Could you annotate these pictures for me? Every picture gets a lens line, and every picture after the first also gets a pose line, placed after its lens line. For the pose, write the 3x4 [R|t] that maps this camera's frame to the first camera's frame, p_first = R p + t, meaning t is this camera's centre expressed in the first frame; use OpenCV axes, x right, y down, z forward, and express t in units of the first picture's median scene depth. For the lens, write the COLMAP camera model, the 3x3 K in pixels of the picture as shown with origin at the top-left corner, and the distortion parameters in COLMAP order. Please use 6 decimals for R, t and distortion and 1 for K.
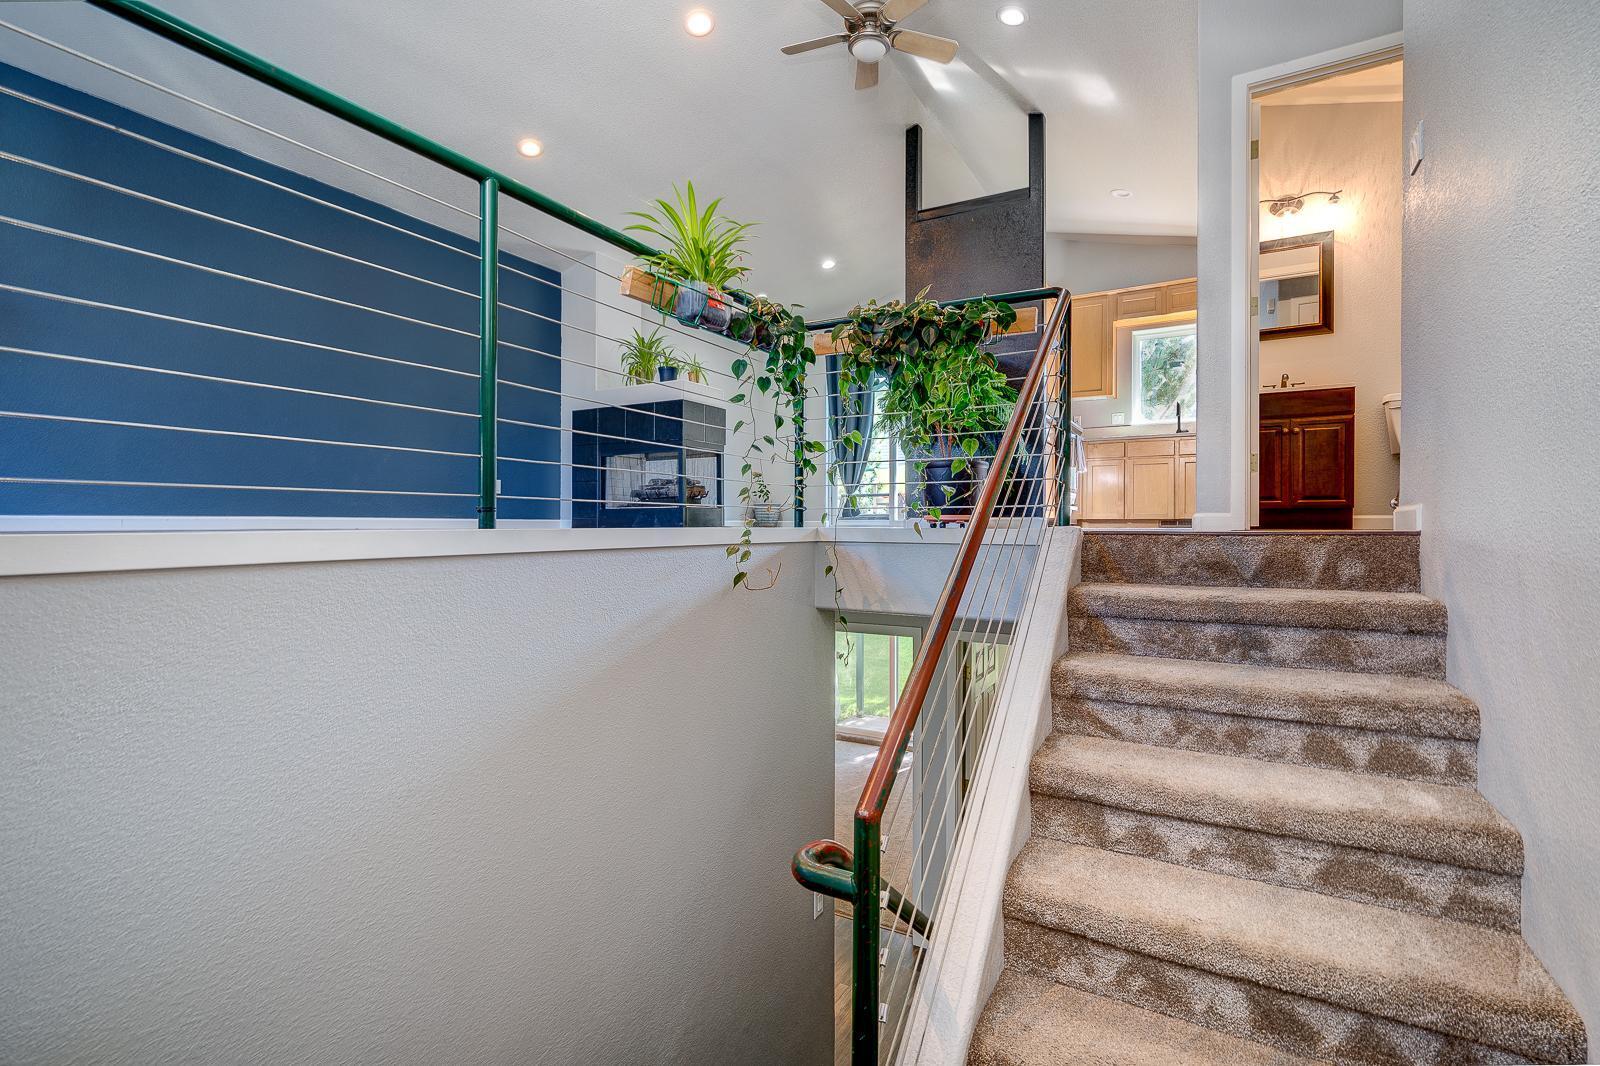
lens RADIAL K [[729.3, 0, 789.7], [0, 729.3, 529.3], [0, 0, 1]] dist [-0.001174, 0.002426]
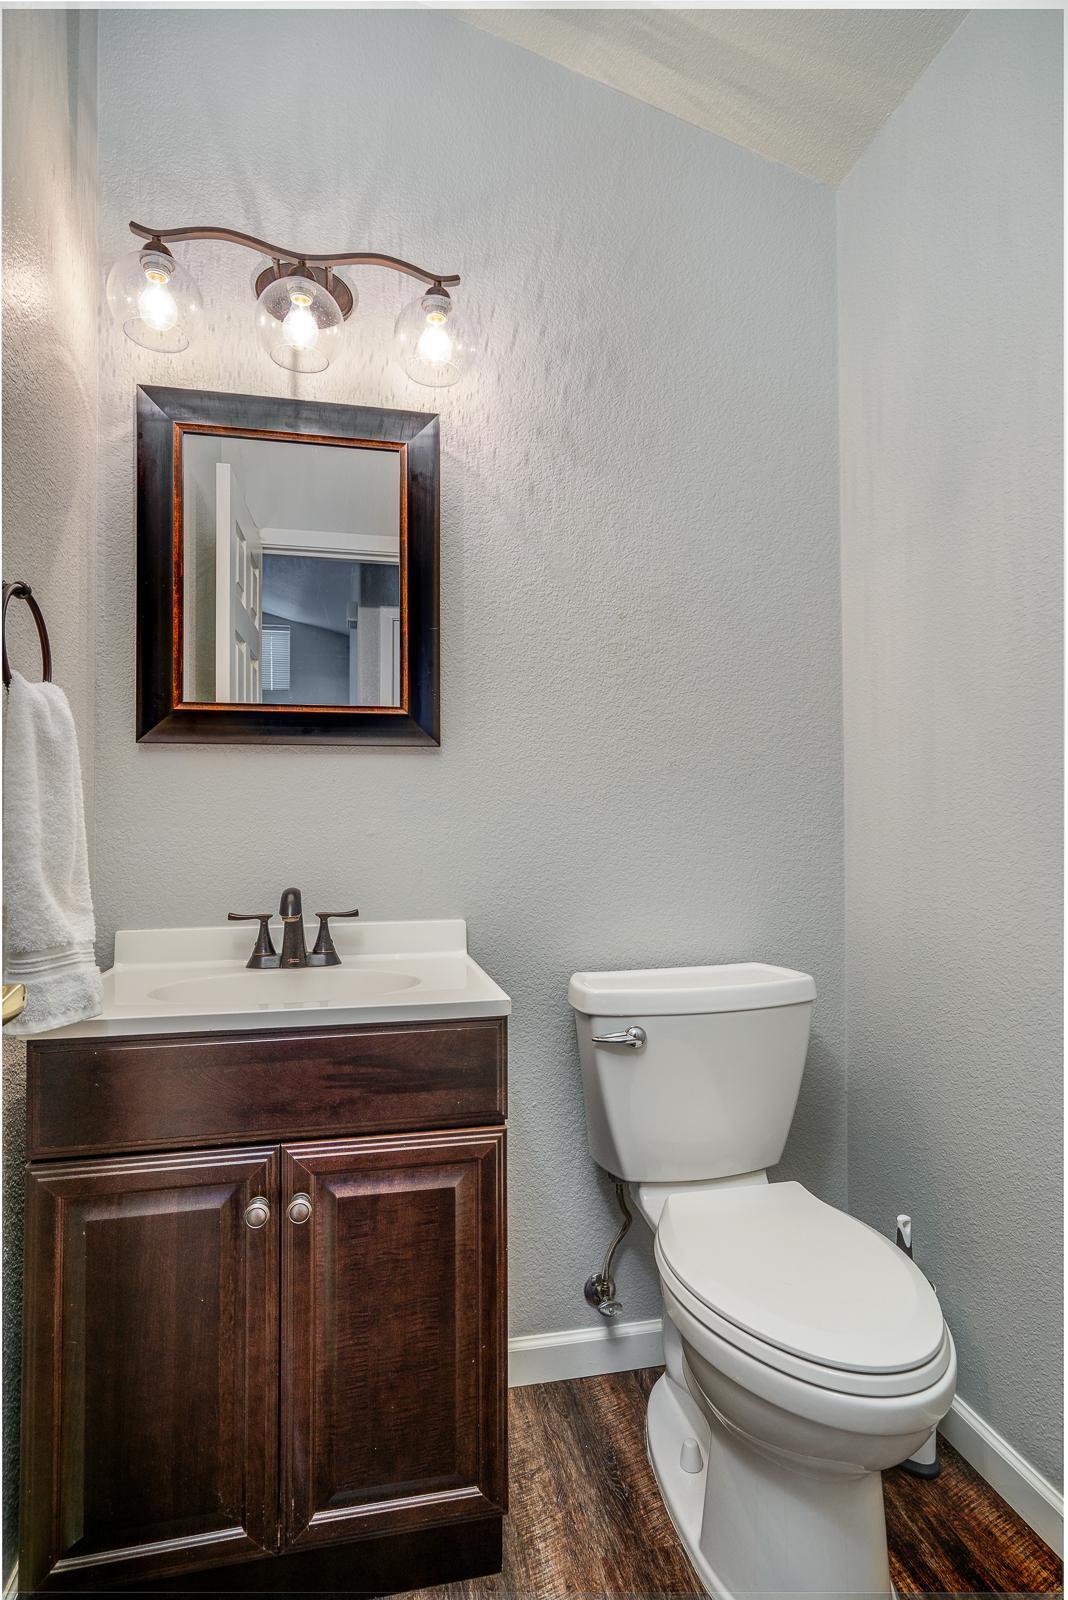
lens RADIAL K [[879.4, 0, 536.5], [0, 879.4, 808.8], [0, 0, 1]] dist [0.008021, 0.000689]
pose [[0.735297, 0.016272, 0.677549, 0.533790], [0.003740, 0.999599, -0.028066, -0.236983], [-0.677734, 0.023171, 0.734942, 0.711594]]
